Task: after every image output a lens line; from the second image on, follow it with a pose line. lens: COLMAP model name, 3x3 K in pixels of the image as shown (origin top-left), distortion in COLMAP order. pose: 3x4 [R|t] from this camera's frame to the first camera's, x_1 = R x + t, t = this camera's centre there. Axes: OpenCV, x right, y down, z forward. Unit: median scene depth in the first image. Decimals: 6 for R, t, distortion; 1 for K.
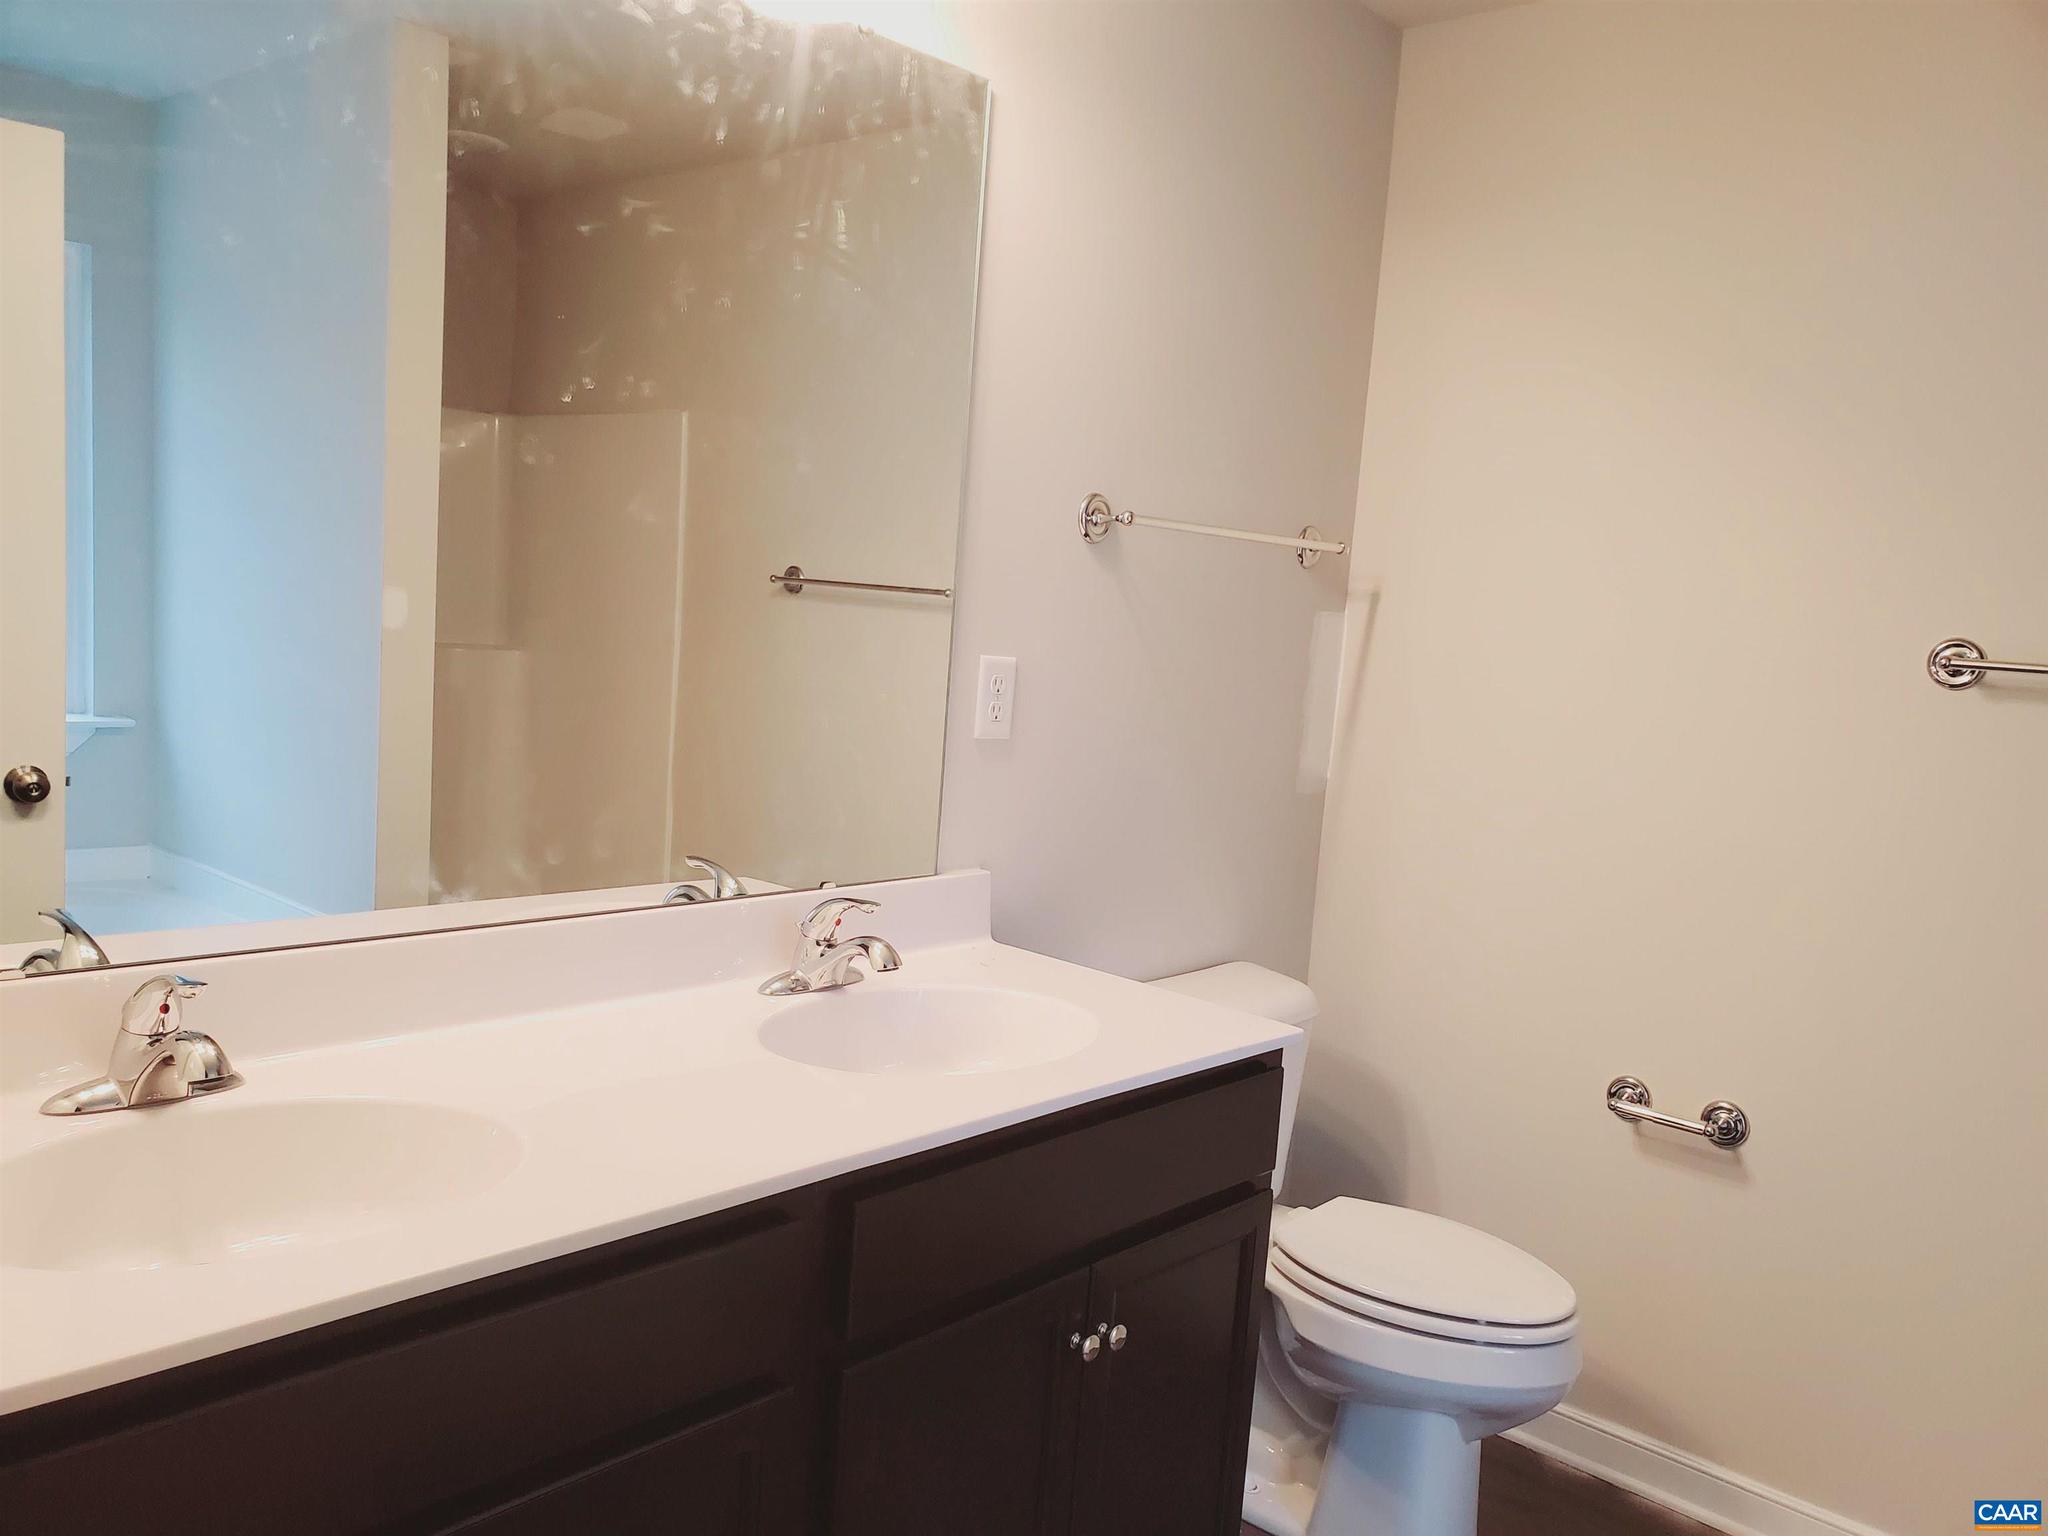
lens RADIAL K [[1626.9, 0, 1017.9], [0, 1626.9, 766.9], [0, 0, 1]] dist [0.021961, 0.000723]
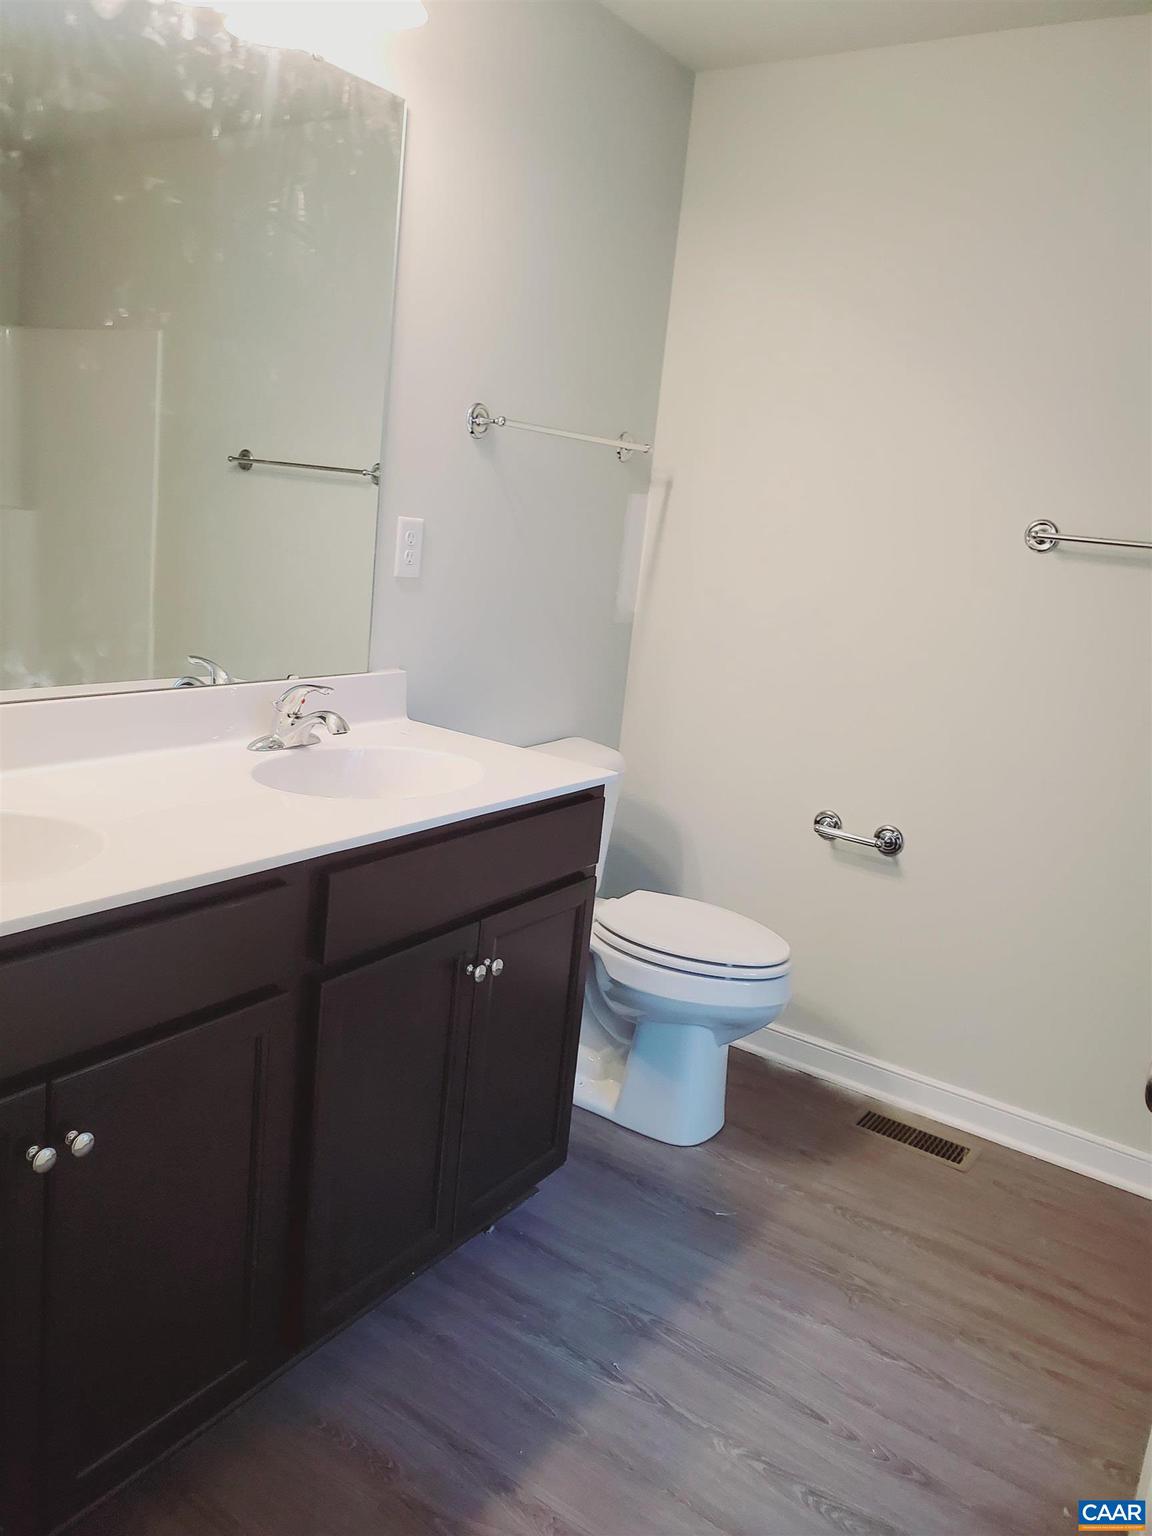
lens RADIAL K [[1236.8, 0, 572.3], [0, 1236.8, 716.3], [0, 0, 1]] dist [0.064891, 0.010955]
pose [[0.990227, -0.002361, 0.139444, -0.024688], [-0.009281, 0.996524, 0.082782, 0.013609], [-0.139155, -0.083268, 0.986764, -0.112852]]
